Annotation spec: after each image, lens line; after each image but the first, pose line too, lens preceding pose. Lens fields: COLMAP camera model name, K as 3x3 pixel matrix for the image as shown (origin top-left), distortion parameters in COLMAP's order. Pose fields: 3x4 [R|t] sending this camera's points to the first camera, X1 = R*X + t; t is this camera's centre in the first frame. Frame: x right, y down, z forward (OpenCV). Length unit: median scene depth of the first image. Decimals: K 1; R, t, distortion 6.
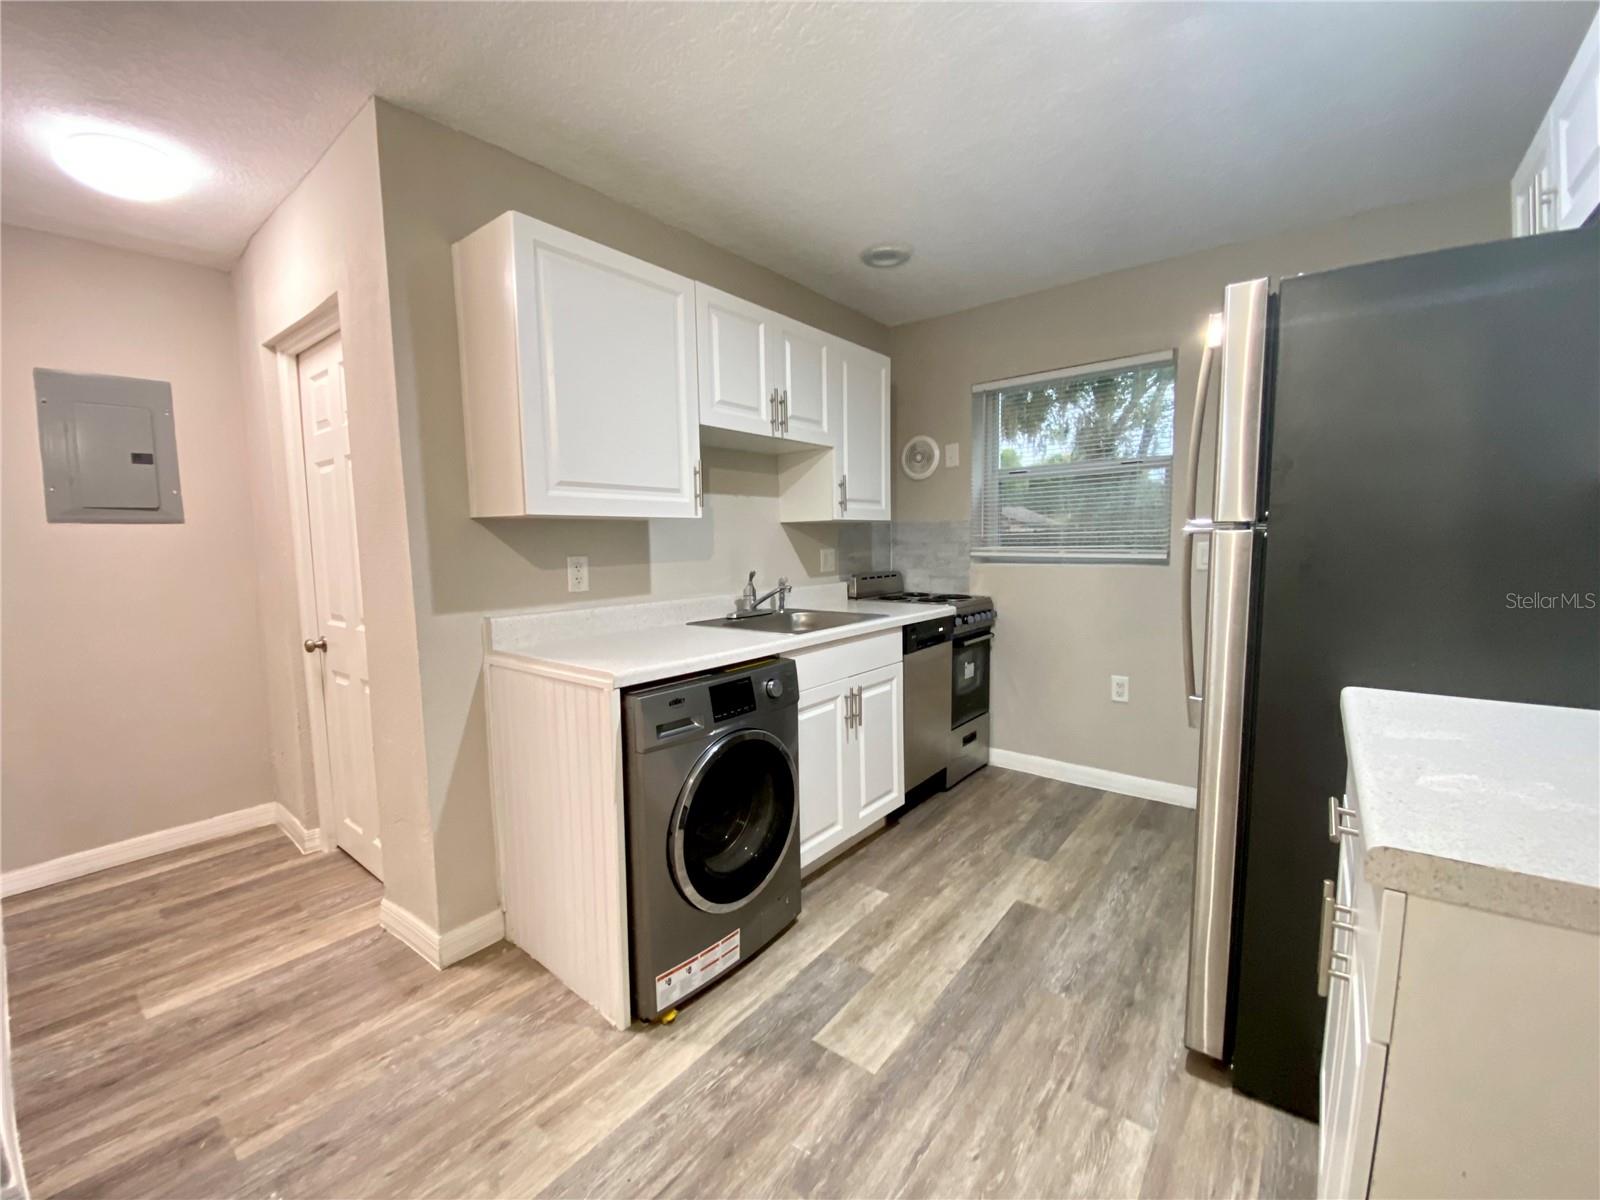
lens RADIAL K [[662.4, 0, 806.2], [0, 662.4, 601.5], [0, 0, 1]] dist [0.007818, -0.001851]
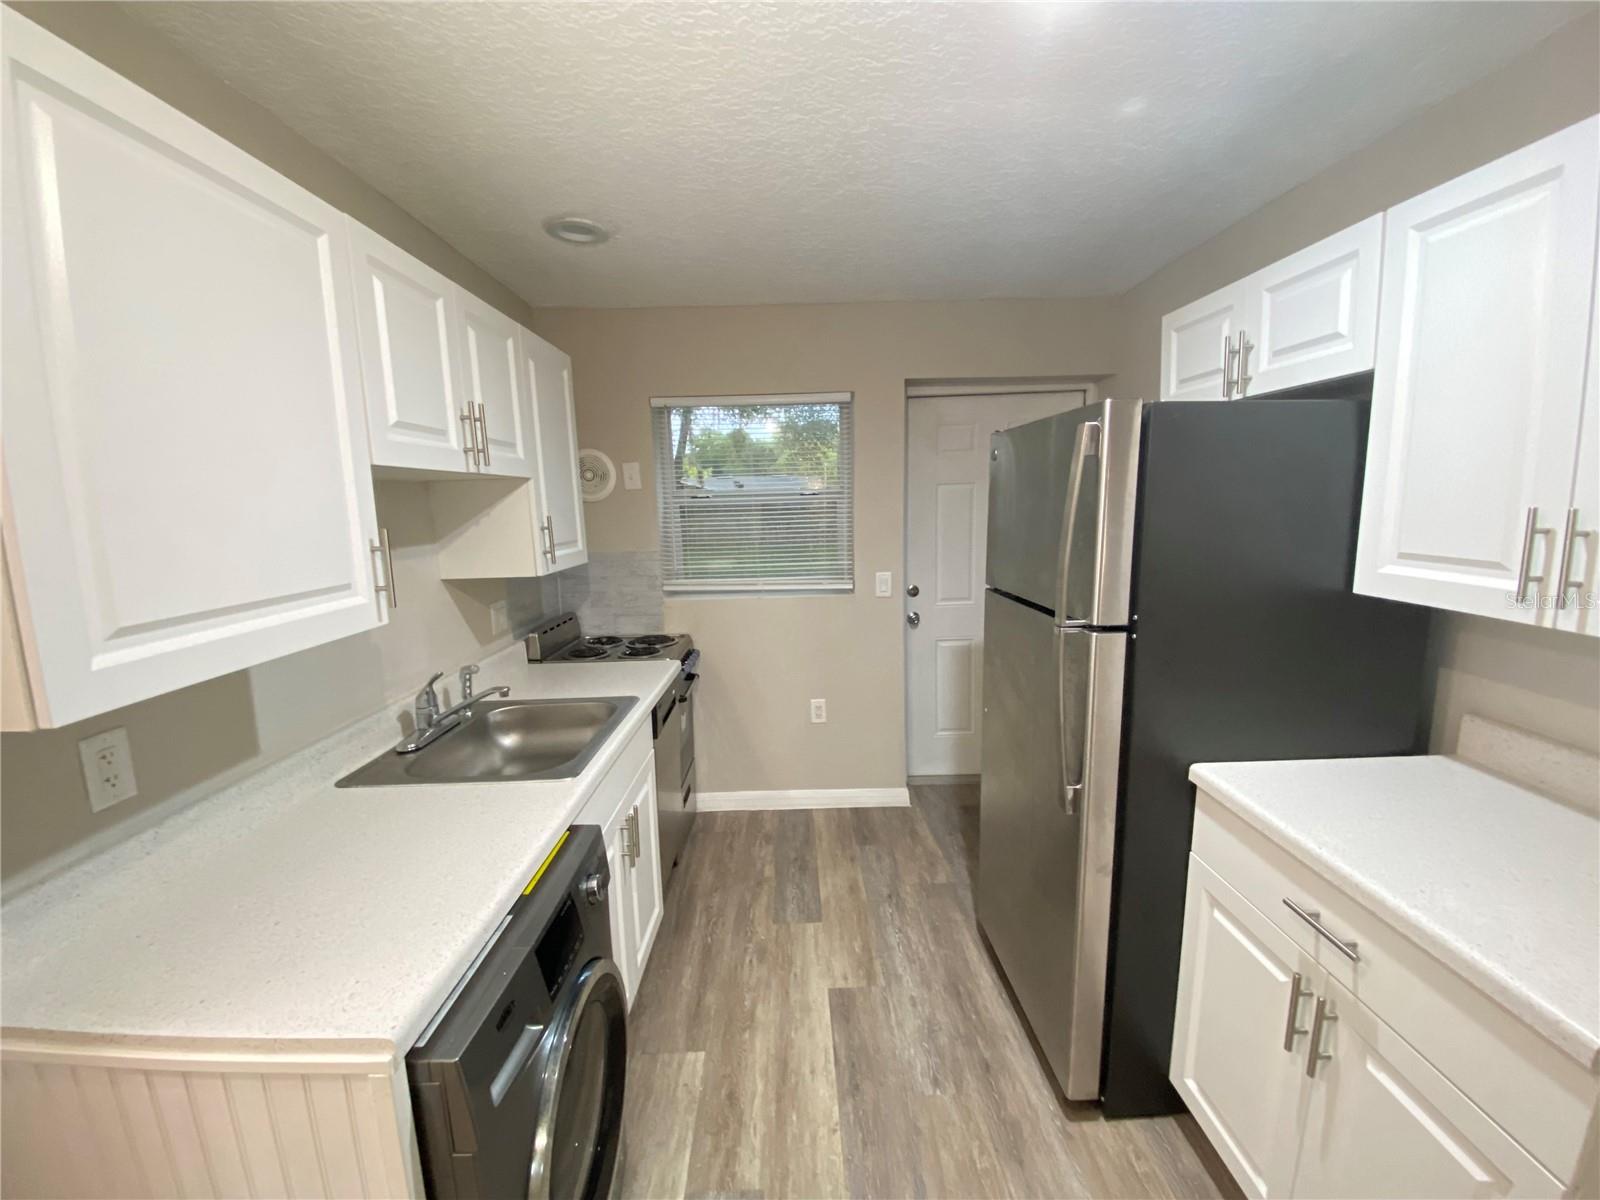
lens RADIAL K [[645.9, 0, 794.7], [0, 645.9, 594.0], [0, 0, 1]] dist [-0.014458, -0.006113]
pose [[0.777704, -0.093038, 0.621708, -0.232733], [0.066064, 0.995607, 0.066351, -0.168883], [-0.625150, -0.010529, 0.780434, 0.331877]]
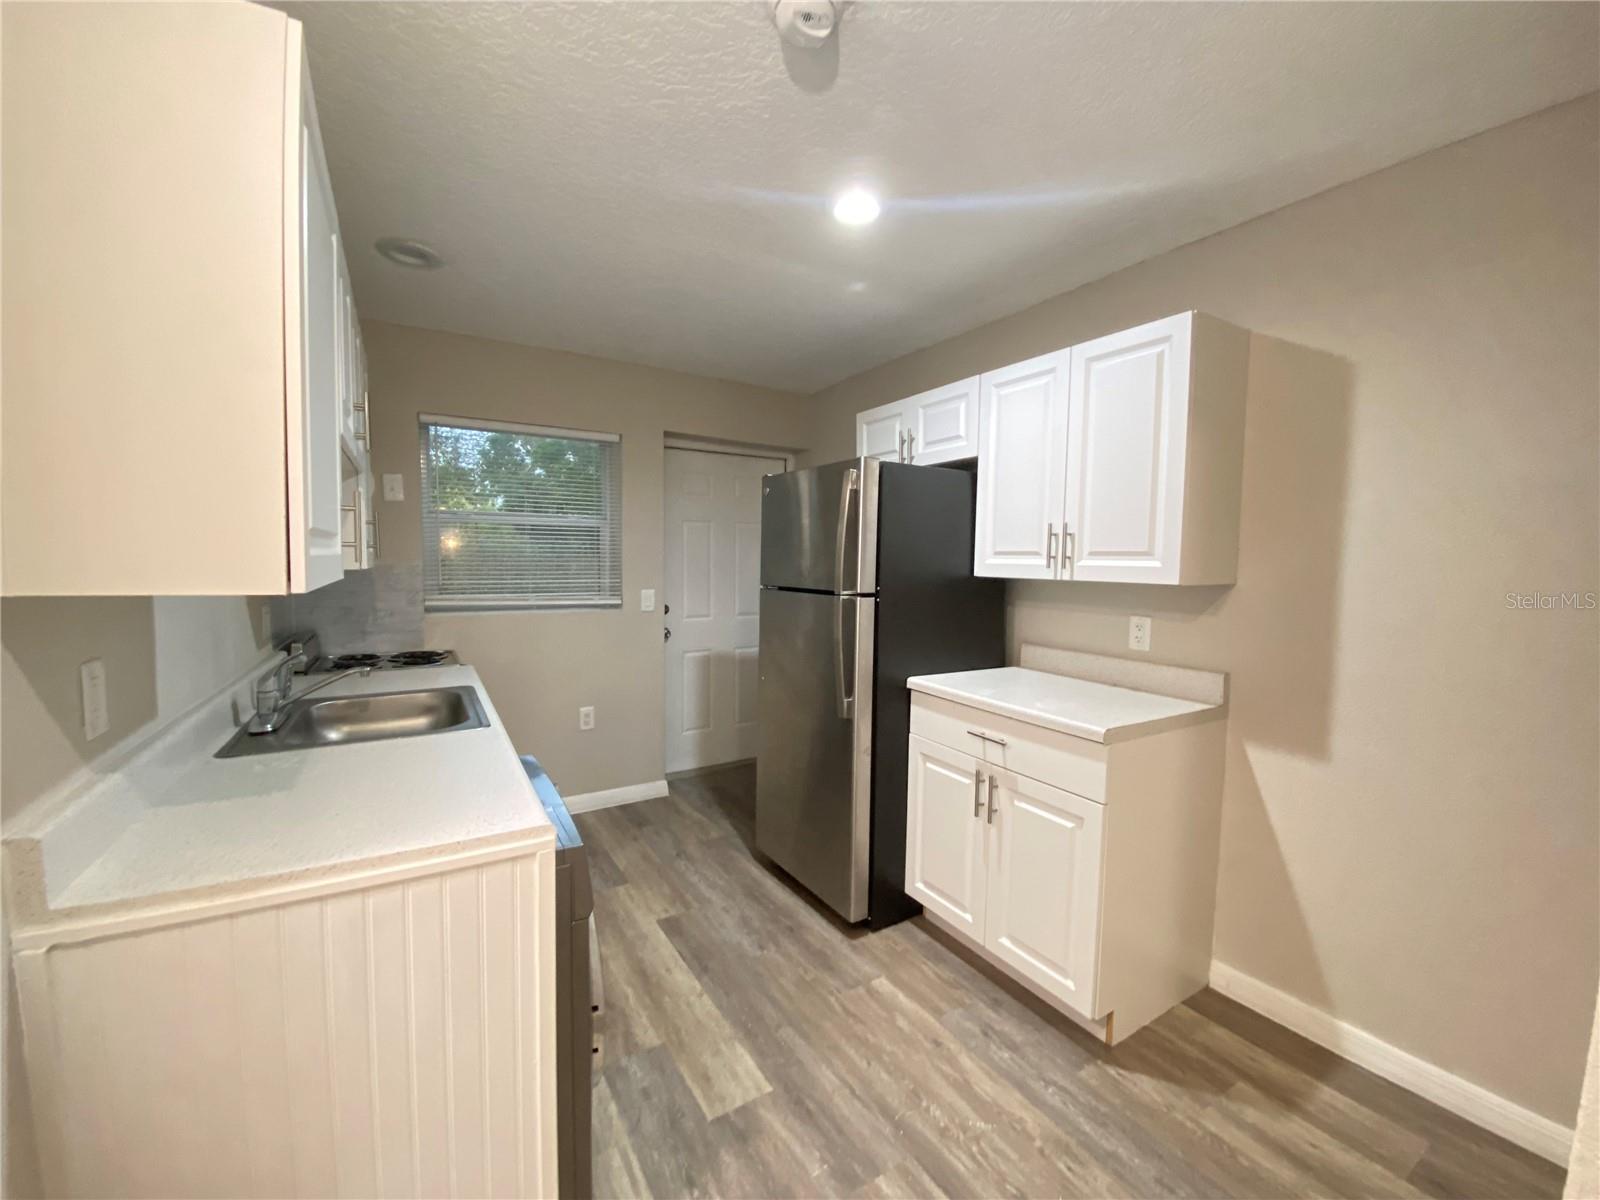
lens RADIAL K [[645.9, 0, 800.6], [0, 645.9, 597.6], [0, 0, 1]] dist [-0.014458, -0.006113]
pose [[0.340686, -0.030642, 0.939678, -0.601940], [0.063281, 0.997950, 0.009599, -0.086032], [-0.938045, 0.056194, 0.341926, 0.376939]]
